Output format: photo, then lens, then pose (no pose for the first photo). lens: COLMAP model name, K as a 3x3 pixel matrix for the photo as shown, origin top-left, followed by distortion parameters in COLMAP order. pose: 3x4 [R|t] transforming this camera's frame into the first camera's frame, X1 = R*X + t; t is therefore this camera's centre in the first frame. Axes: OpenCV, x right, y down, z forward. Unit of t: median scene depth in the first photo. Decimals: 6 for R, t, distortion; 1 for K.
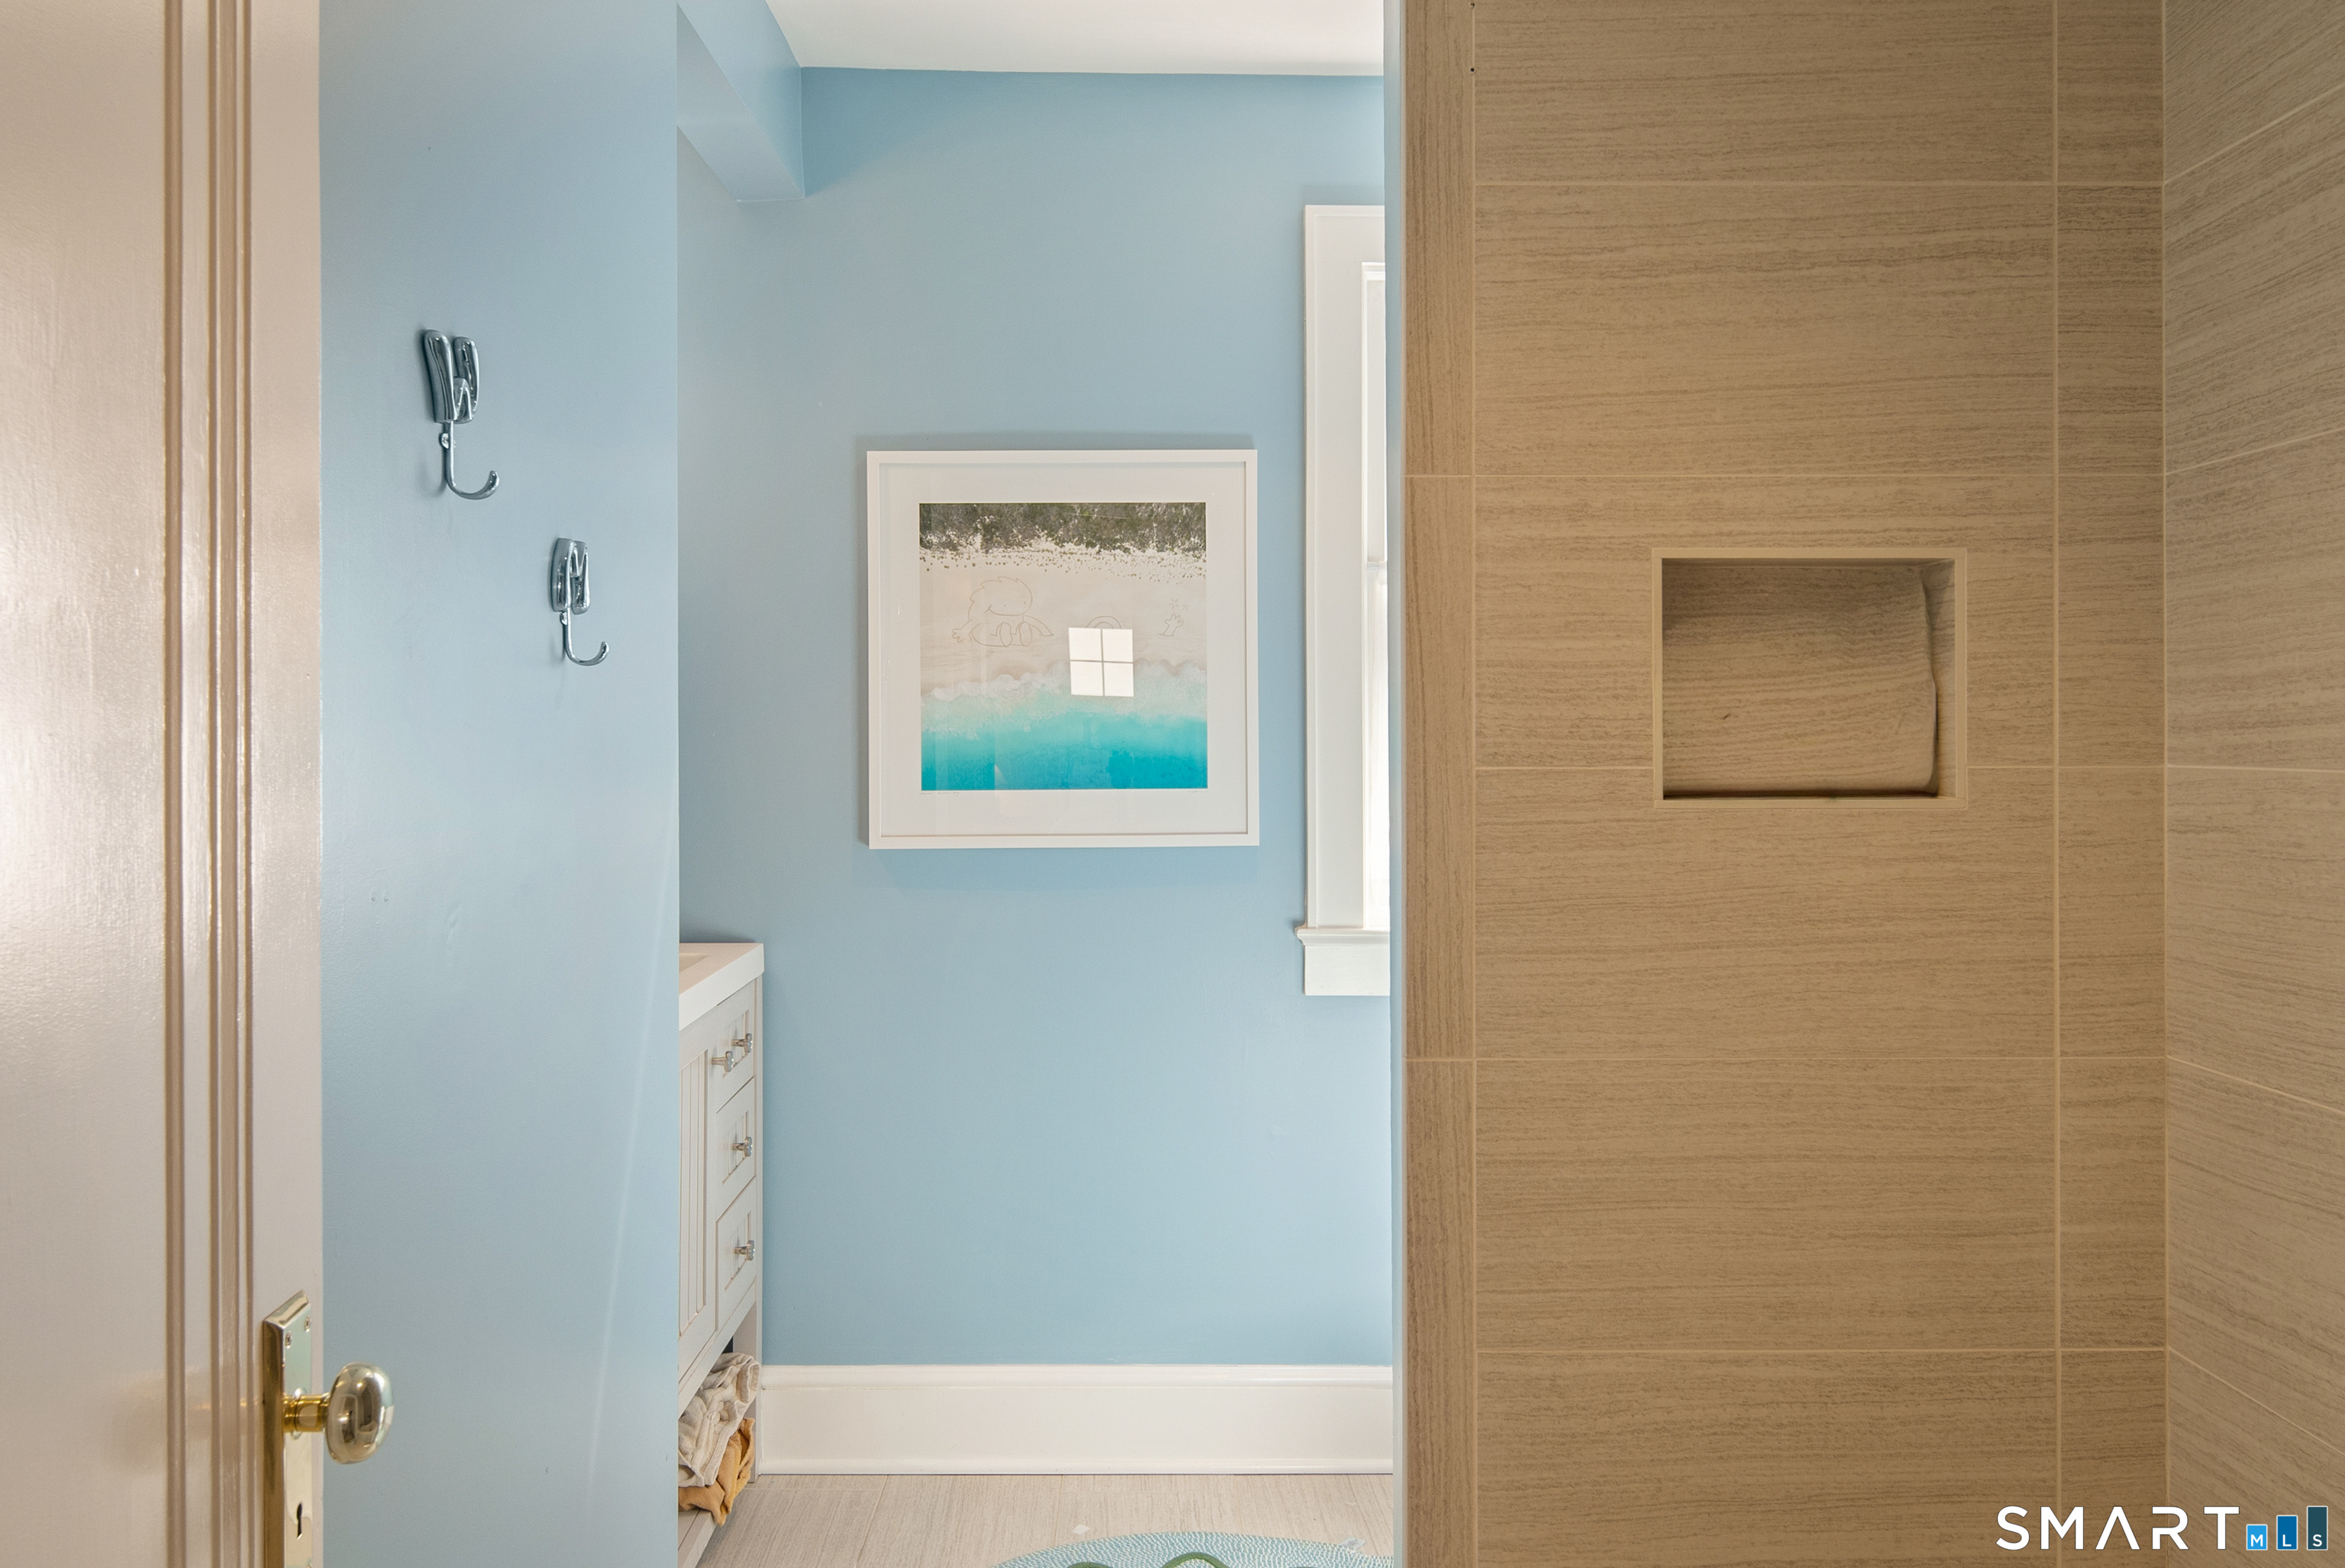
lens RADIAL K [[1762.2, 0, 1172.4], [0, 1762.2, 782.5], [0, 0, 1]] dist [0.008549, -0.000272]
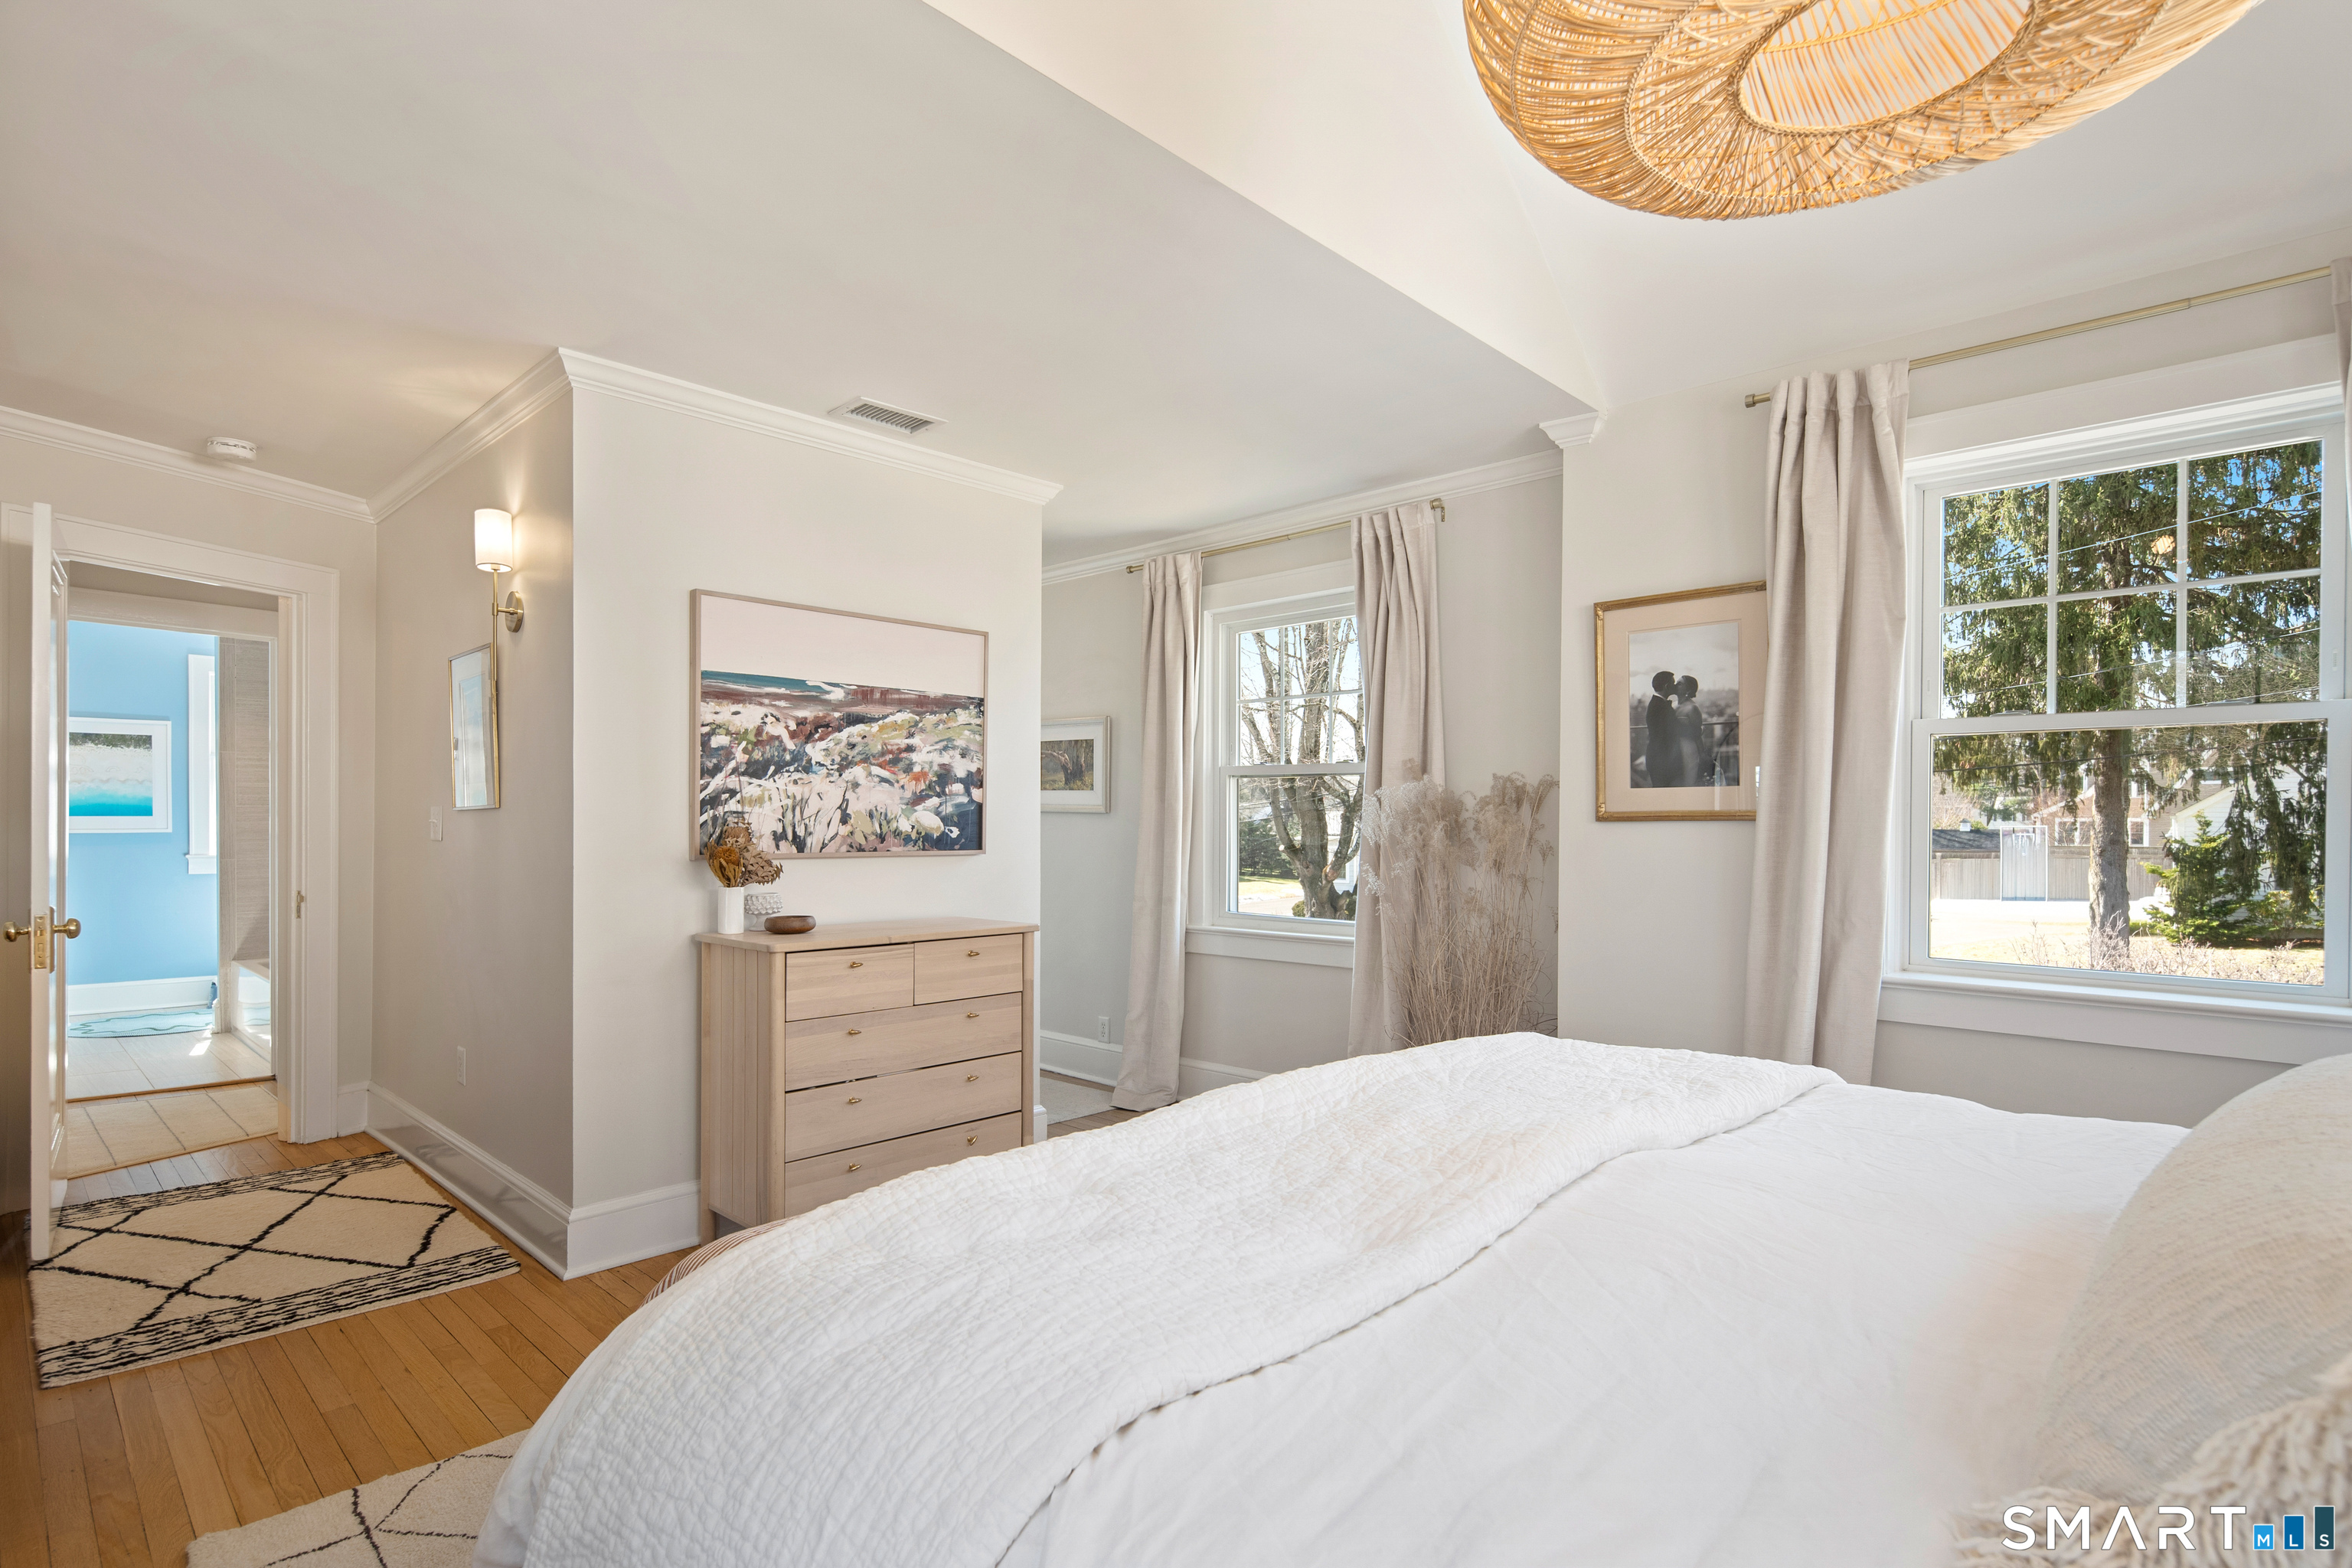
lens RADIAL K [[1159.3, 0, 1171.7], [0, 1159.3, 819.1], [0, 0, 1]] dist [0.005631, -0.004377]
pose [[0.705653, 0.004406, 0.708544, -0.190174], [-0.004309, 0.999989, -0.001927, 0.006302], [-0.708544, -0.001693, 0.705664, -2.129207]]
